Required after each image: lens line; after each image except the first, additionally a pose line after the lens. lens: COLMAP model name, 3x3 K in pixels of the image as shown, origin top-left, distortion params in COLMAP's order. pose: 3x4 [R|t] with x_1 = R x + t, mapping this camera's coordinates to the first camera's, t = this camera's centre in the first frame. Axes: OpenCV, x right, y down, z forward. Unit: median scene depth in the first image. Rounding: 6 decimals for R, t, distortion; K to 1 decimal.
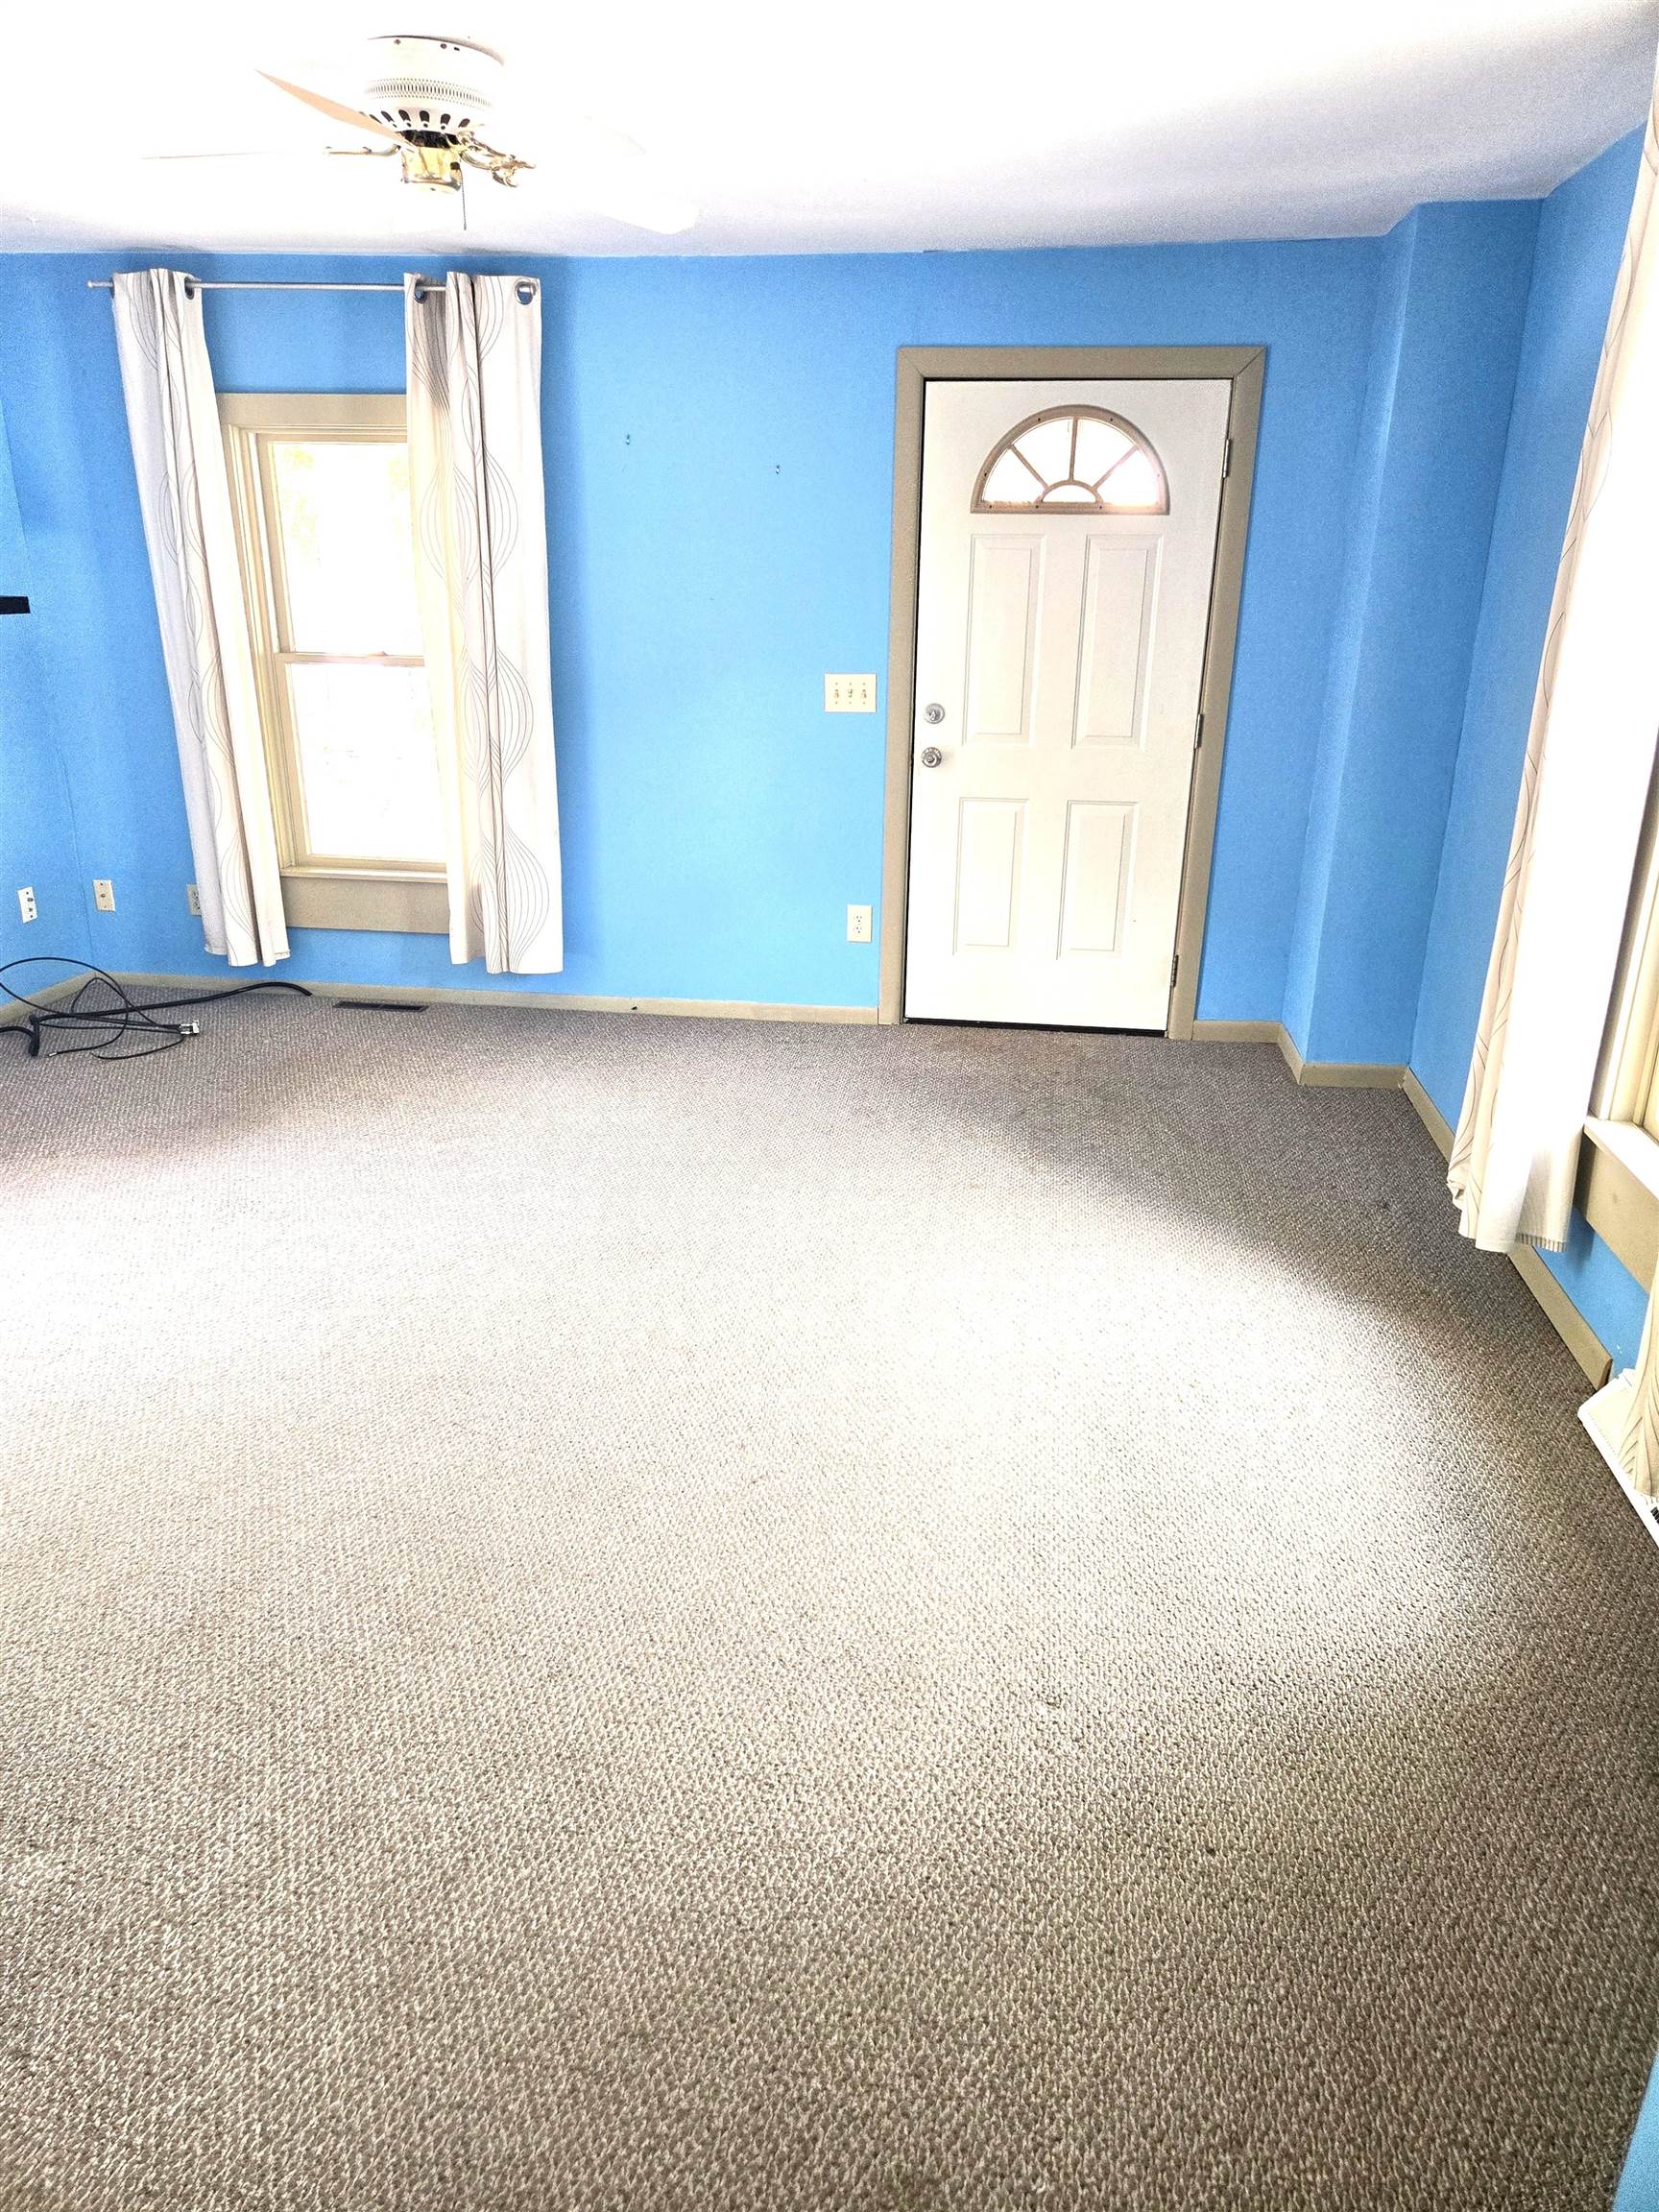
lens RADIAL K [[1475.3, 0, 845.2], [0, 1475.3, 1099.8], [0, 0, 1]] dist [0.062243, -0.039778]
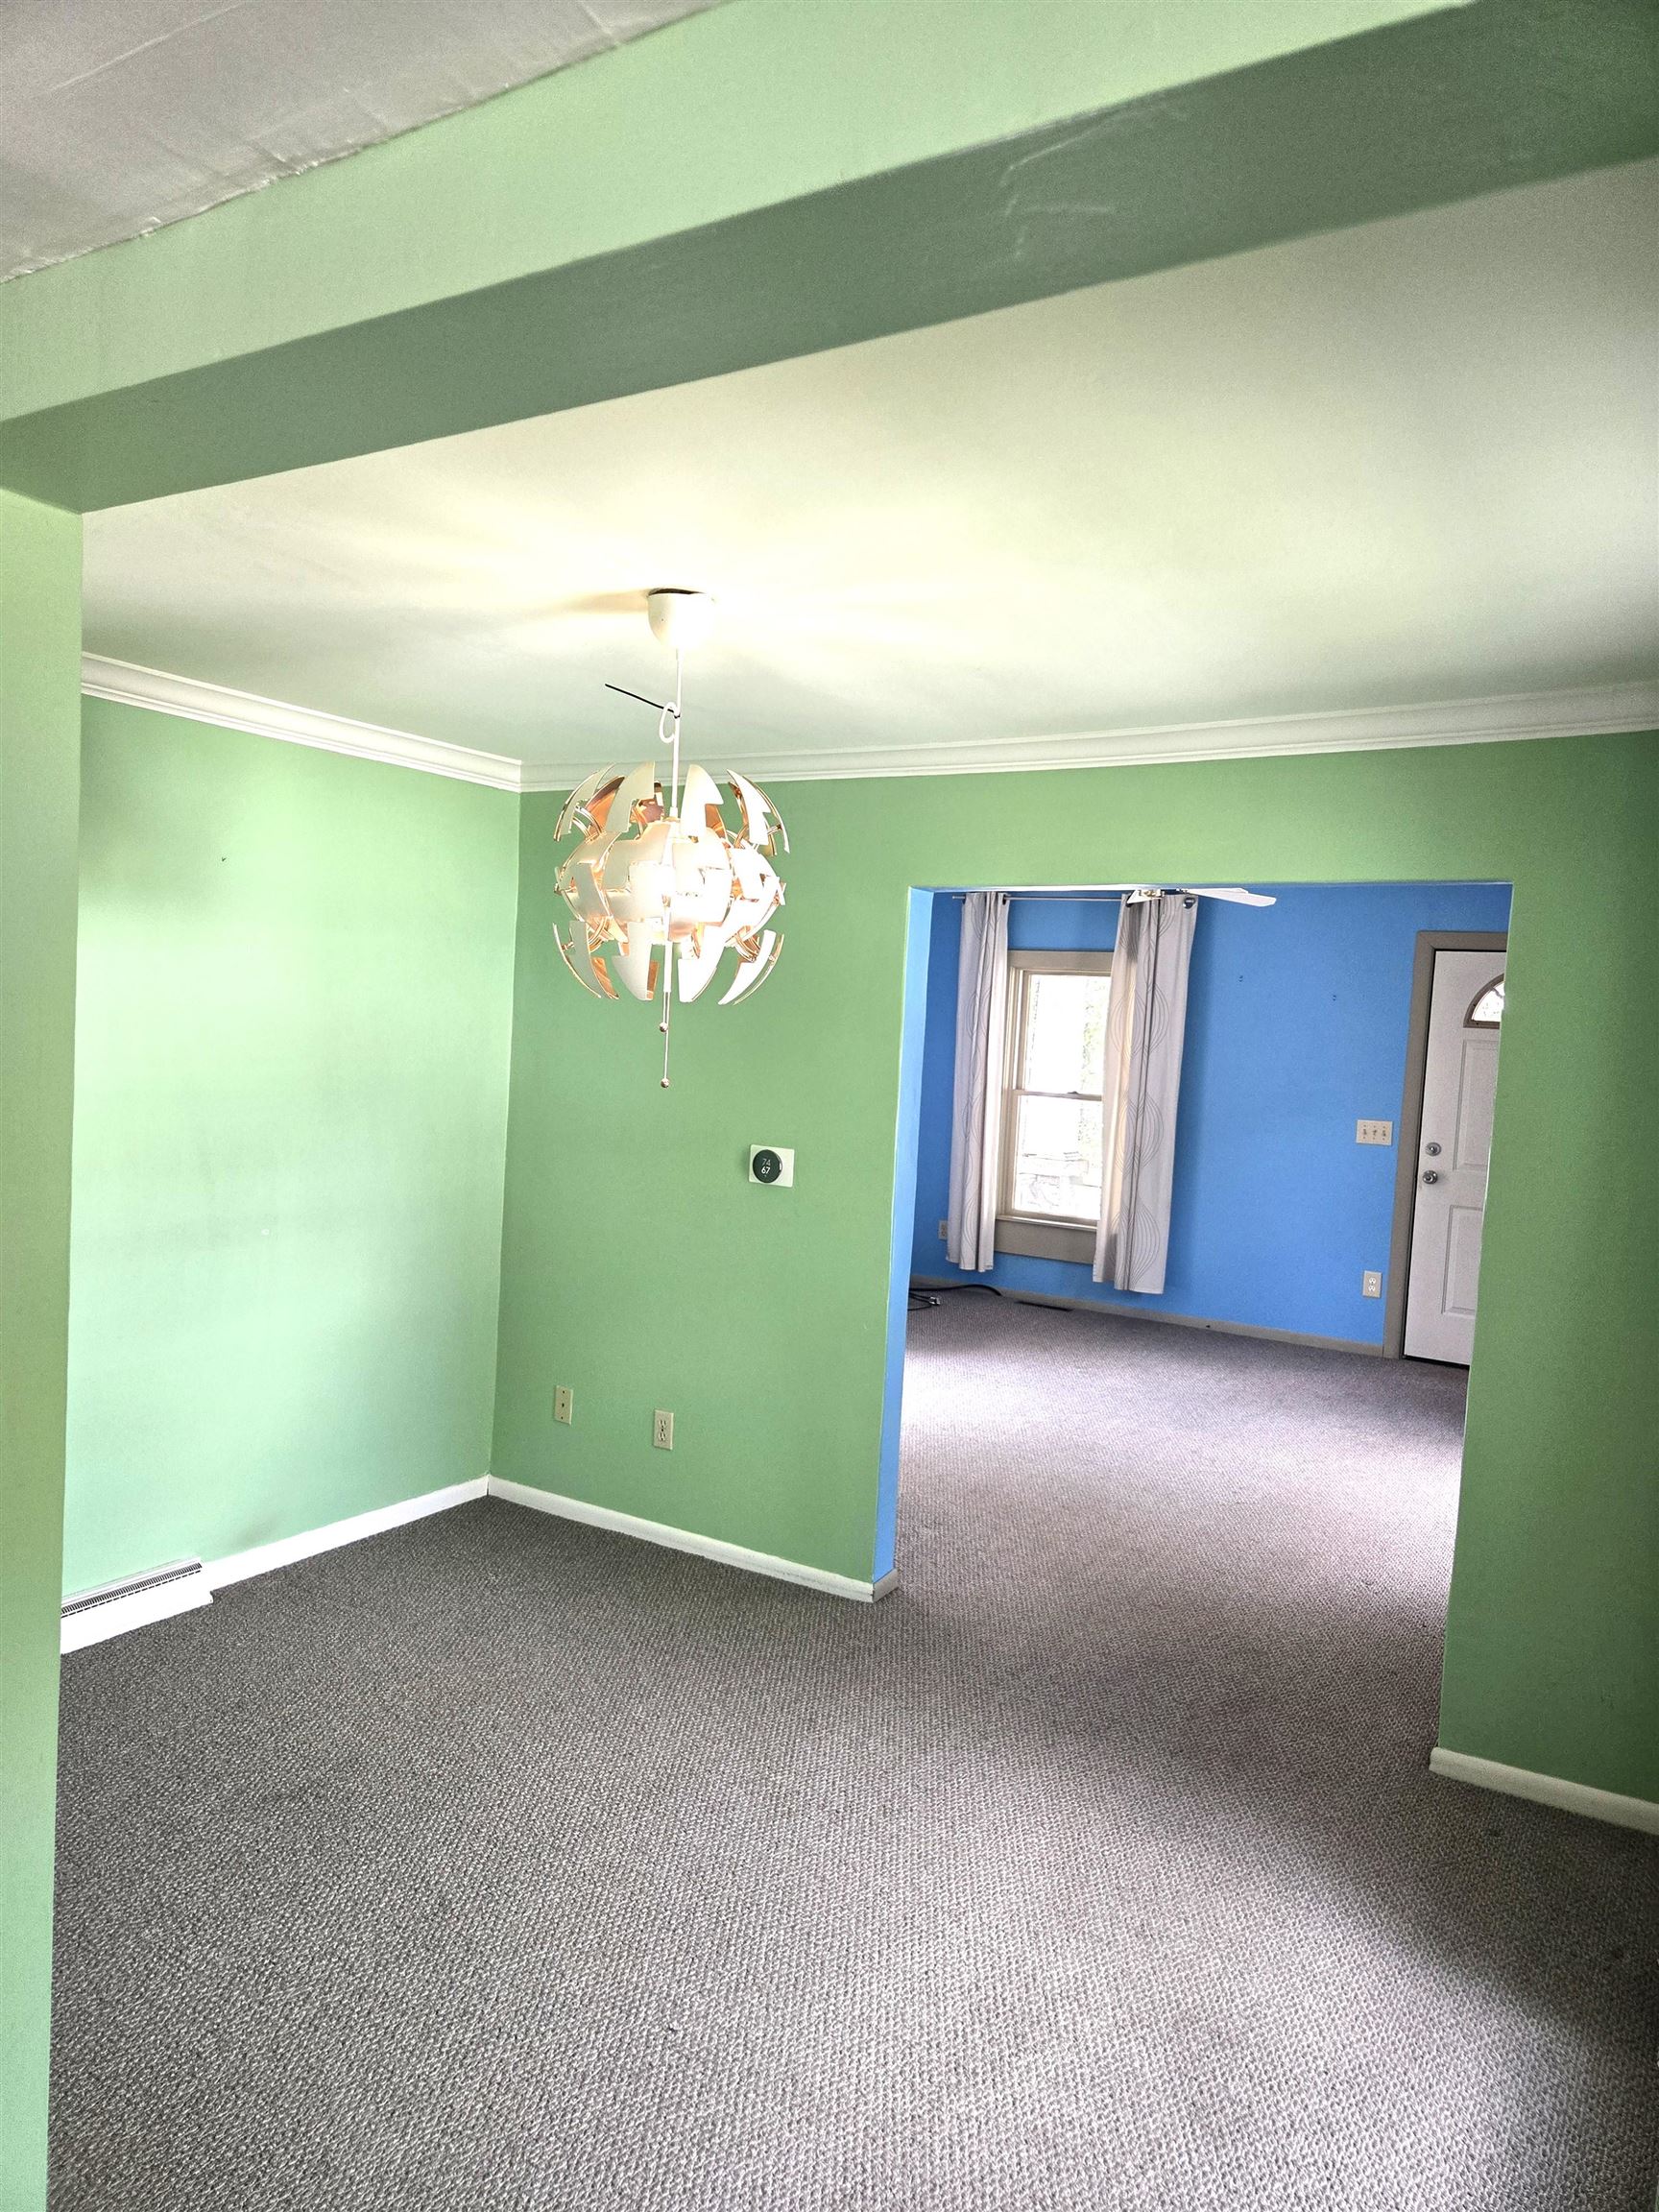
lens RADIAL K [[1475.3, 0, 845.2], [0, 1475.3, 1099.8], [0, 0, 1]] dist [0.062243, -0.039778]
pose [[0.916131, 0.057560, -0.396726, 0.105630], [-0.169761, 0.952227, -0.253862, 0.168605], [0.363161, 0.299919, 0.882135, -0.539011]]
